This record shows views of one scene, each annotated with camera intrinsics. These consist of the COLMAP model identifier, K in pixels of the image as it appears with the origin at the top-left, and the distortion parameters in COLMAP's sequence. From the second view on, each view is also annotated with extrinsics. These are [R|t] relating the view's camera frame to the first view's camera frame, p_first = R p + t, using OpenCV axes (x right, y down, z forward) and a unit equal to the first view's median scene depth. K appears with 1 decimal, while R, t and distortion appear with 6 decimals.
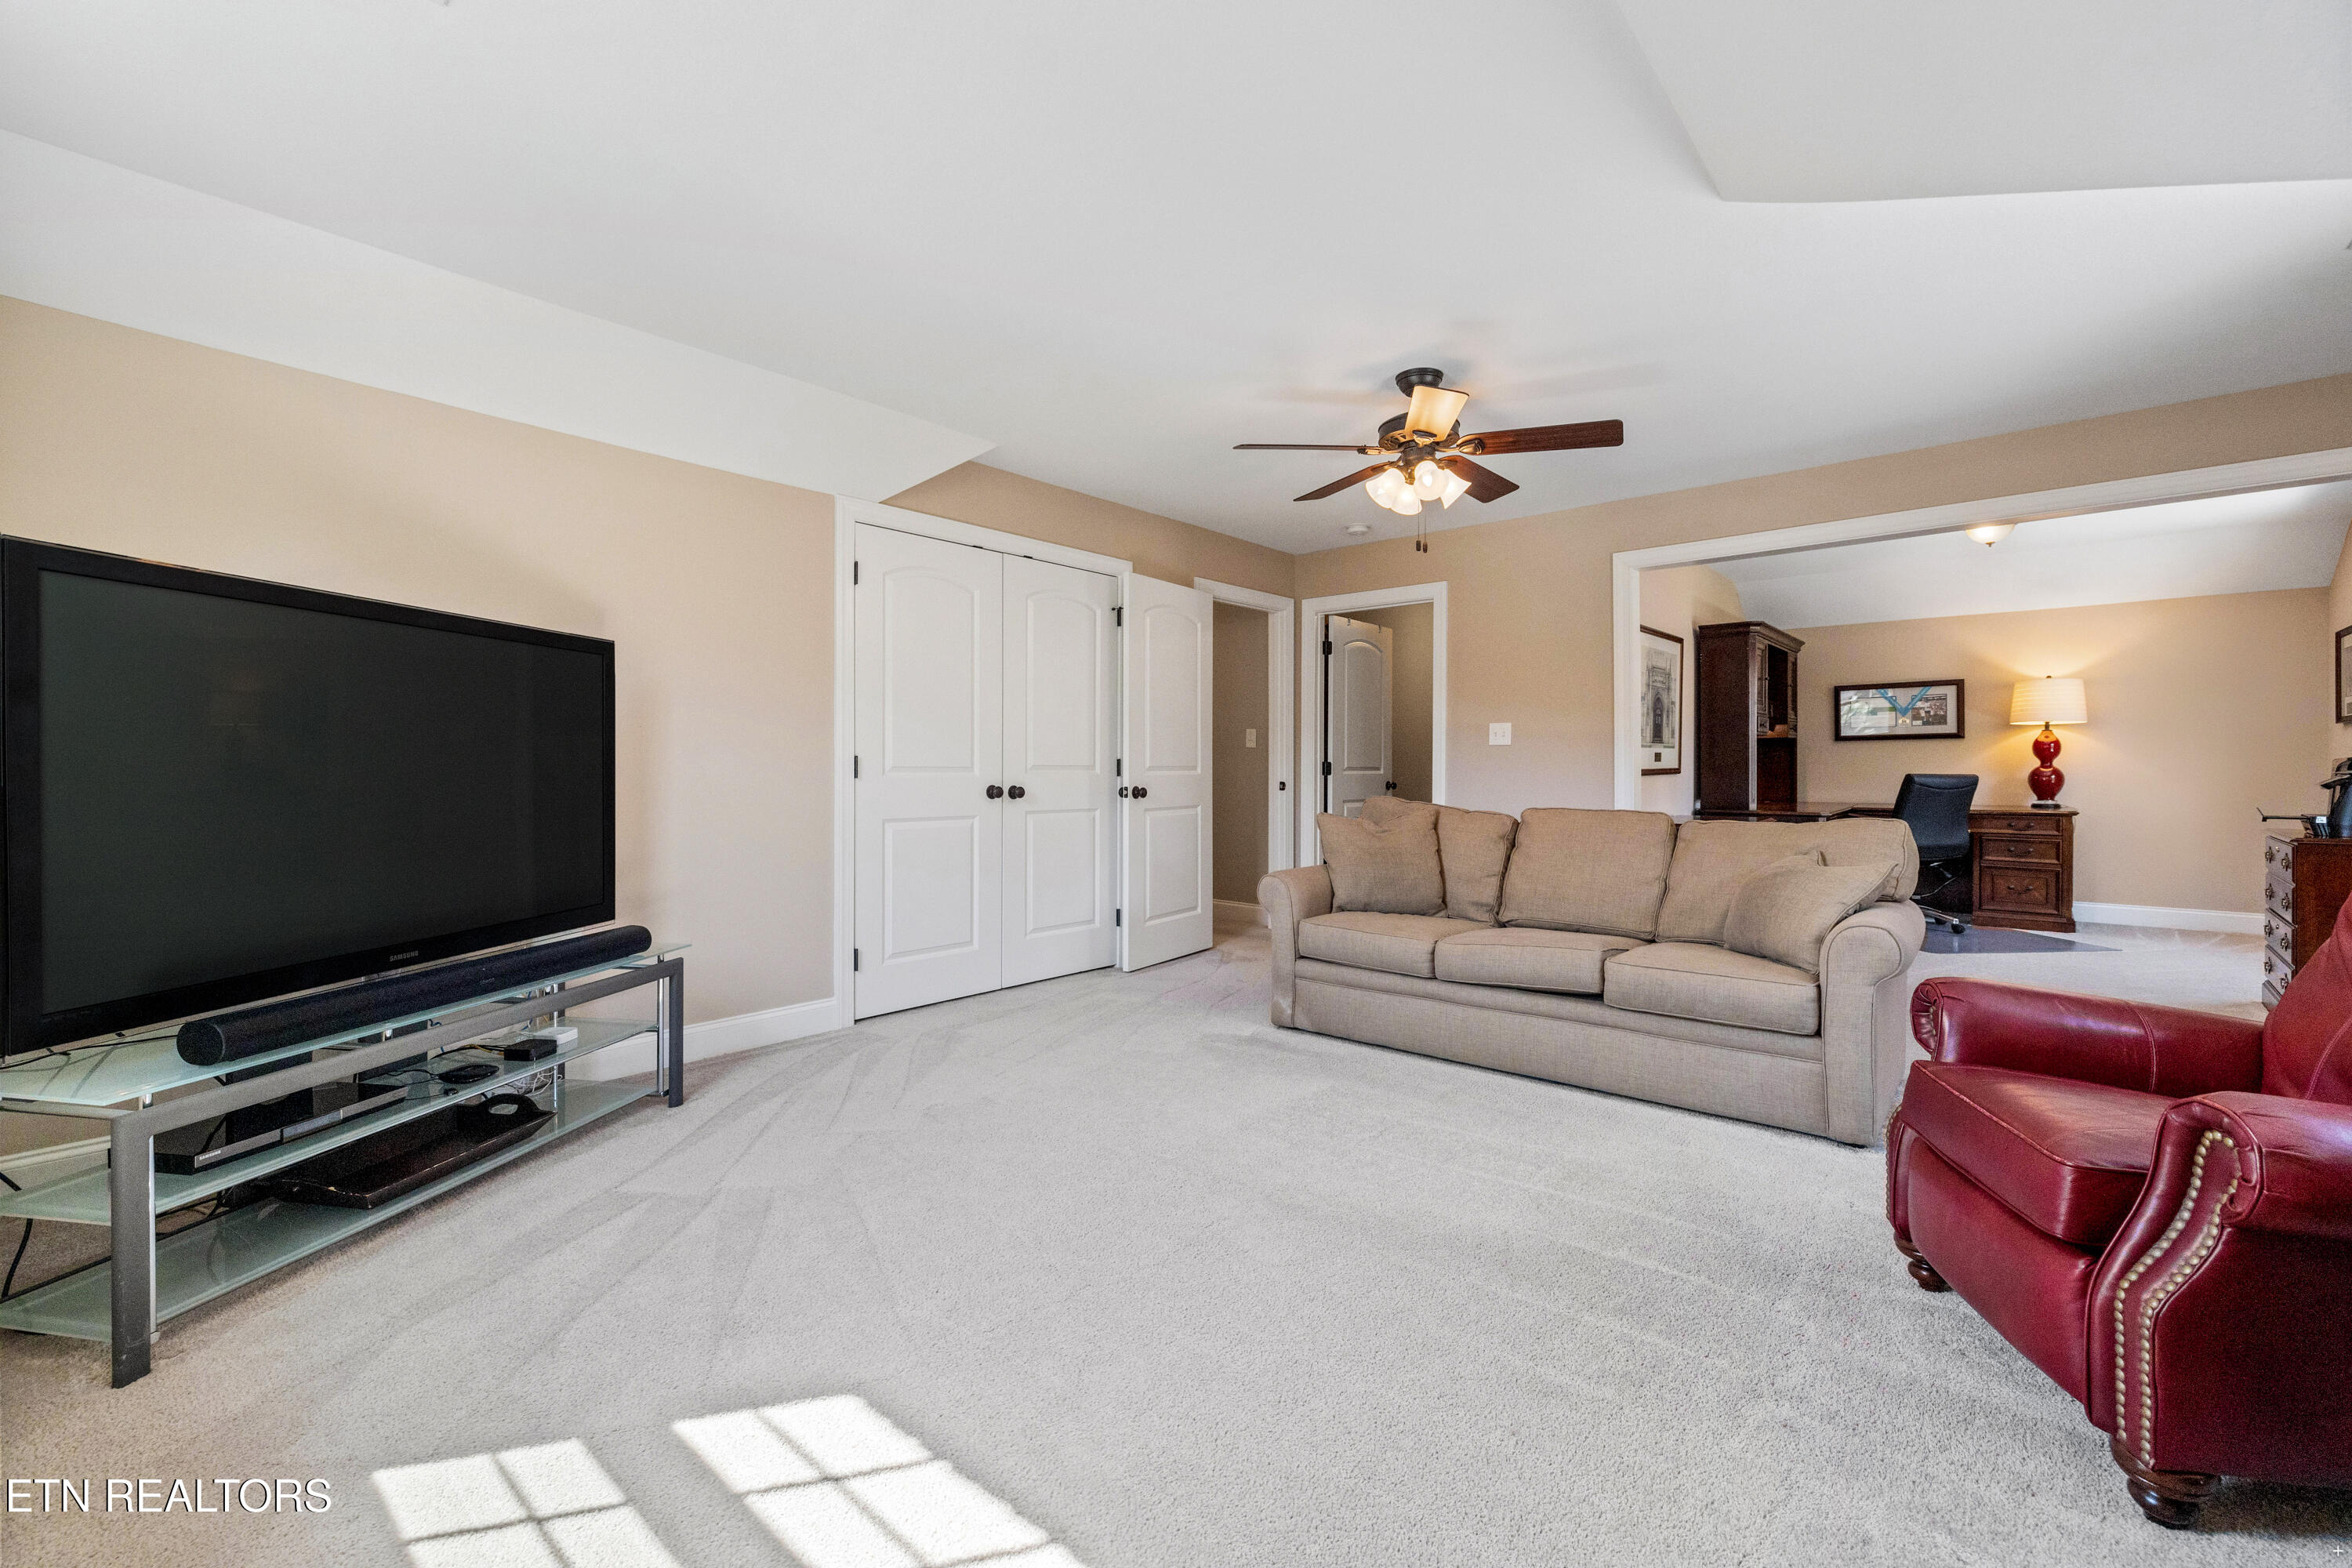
lens RADIAL K [[982.9, 0, 1173.0], [0, 982.9, 779.5], [0, 0, 1]] dist [-0.000844, 0.000364]
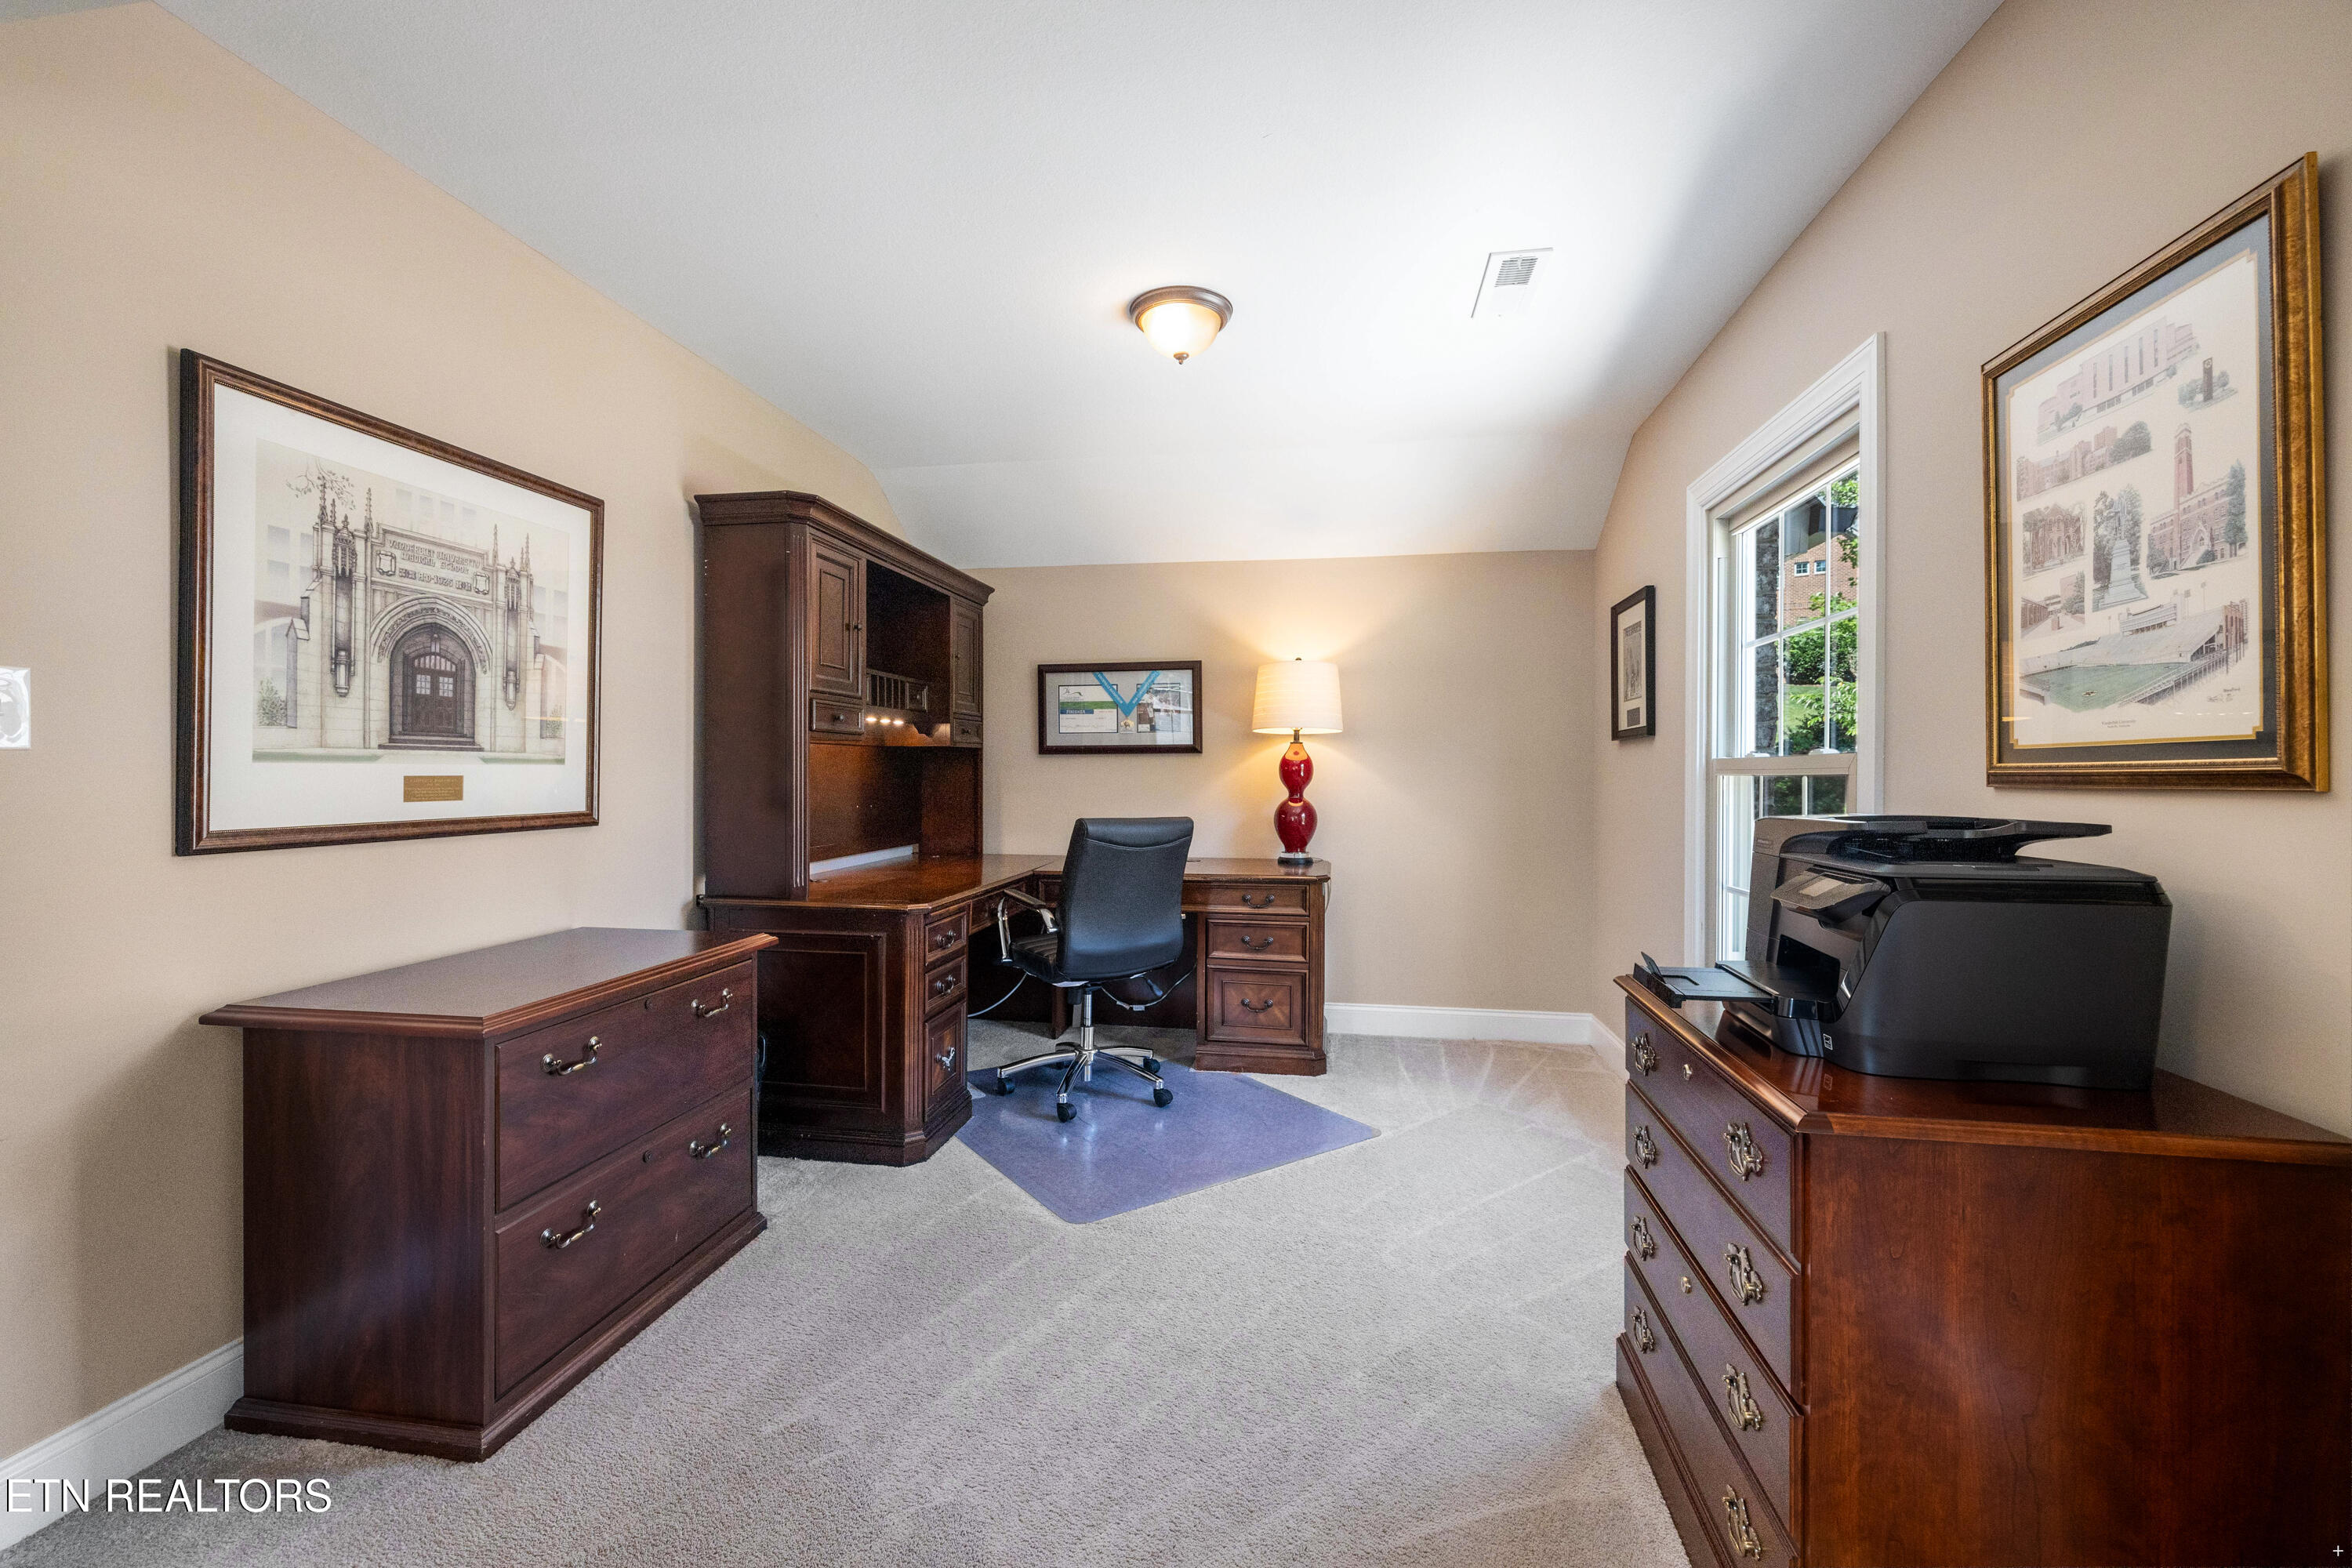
lens RADIAL K [[982.9, 0, 1177.1], [0, 982.9, 779.5], [0, 0, 1]] dist [-0.000844, 0.000364]
pose [[0.848783, 0.005143, 0.528716, 0.484451], [-0.001122, 0.999968, -0.007926, -0.021186], [-0.528740, 0.006134, 0.848762, 0.496646]]
